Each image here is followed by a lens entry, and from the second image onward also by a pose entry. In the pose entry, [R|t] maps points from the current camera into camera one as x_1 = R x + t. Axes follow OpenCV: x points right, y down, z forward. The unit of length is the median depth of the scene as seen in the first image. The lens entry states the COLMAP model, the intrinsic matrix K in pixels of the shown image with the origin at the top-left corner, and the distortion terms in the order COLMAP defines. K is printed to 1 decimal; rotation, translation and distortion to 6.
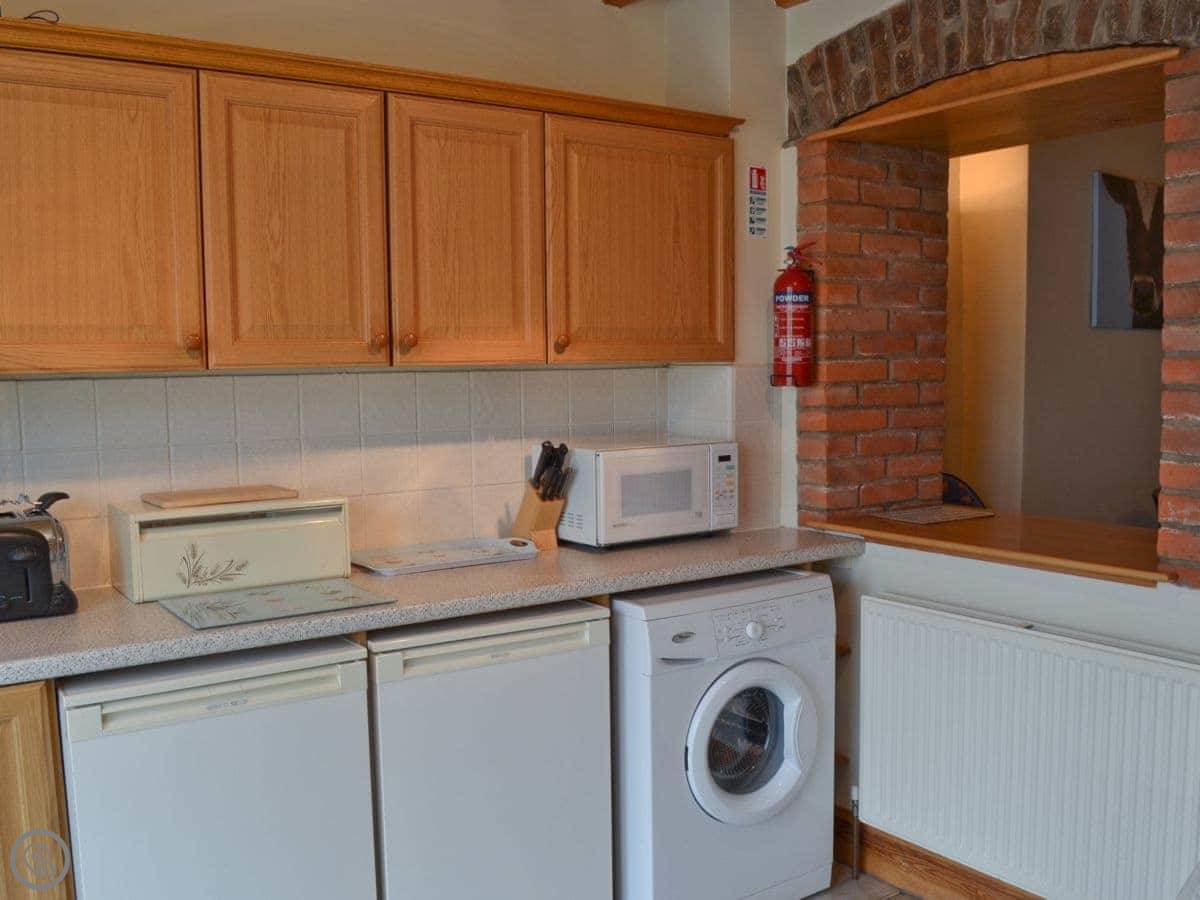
lens RADIAL K [[1102.0, 0, 600.0], [0, 1102.0, 450.0], [0, 0, 1]] dist [-0.062593, -0.002911]
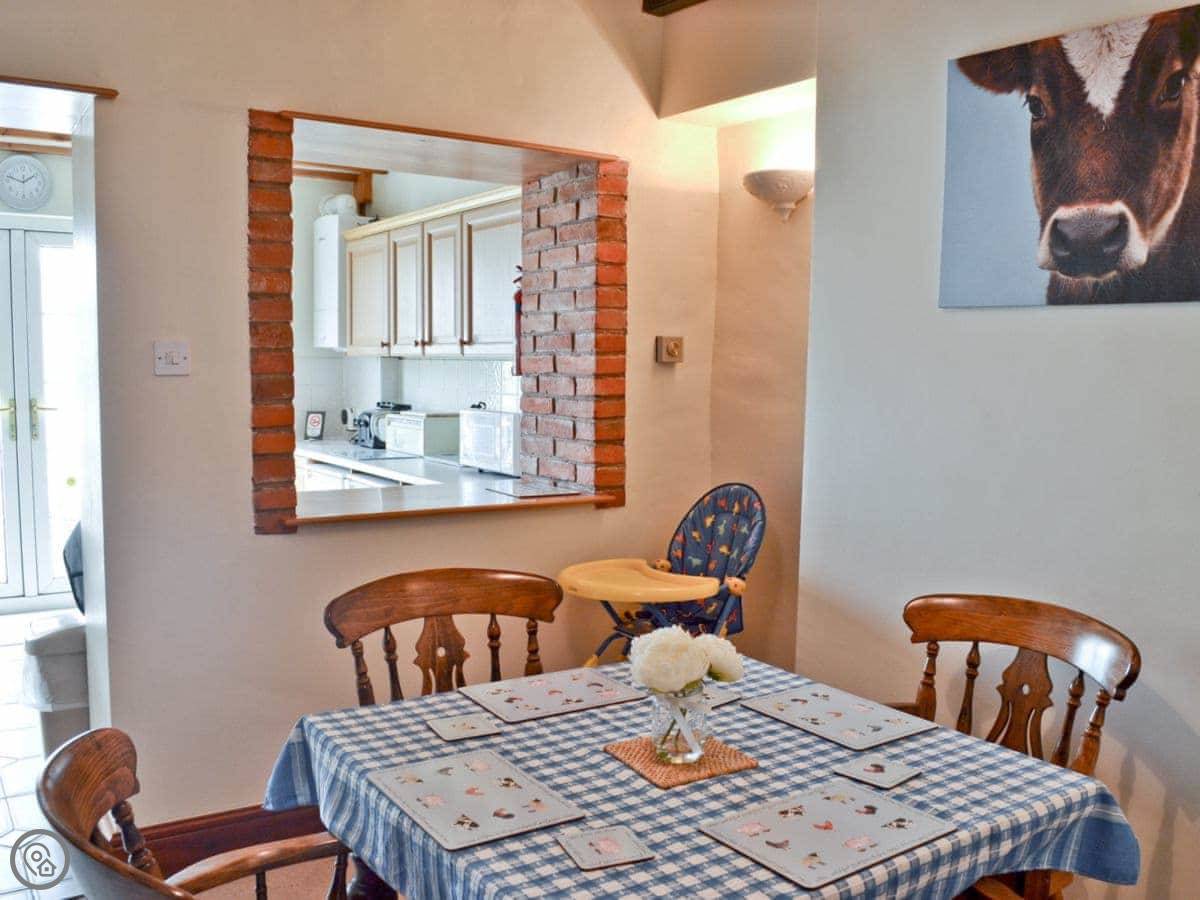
lens RADIAL K [[1102.0, 0, 600.0], [0, 1102.0, 450.0], [0, 0, 1]] dist [-0.062593, -0.002911]
pose [[-0.007463, 0.093262, -0.995614, 1.060070], [-0.085084, 0.991972, 0.093559, -0.070846], [0.996346, 0.085409, 0.000532, 0.777070]]
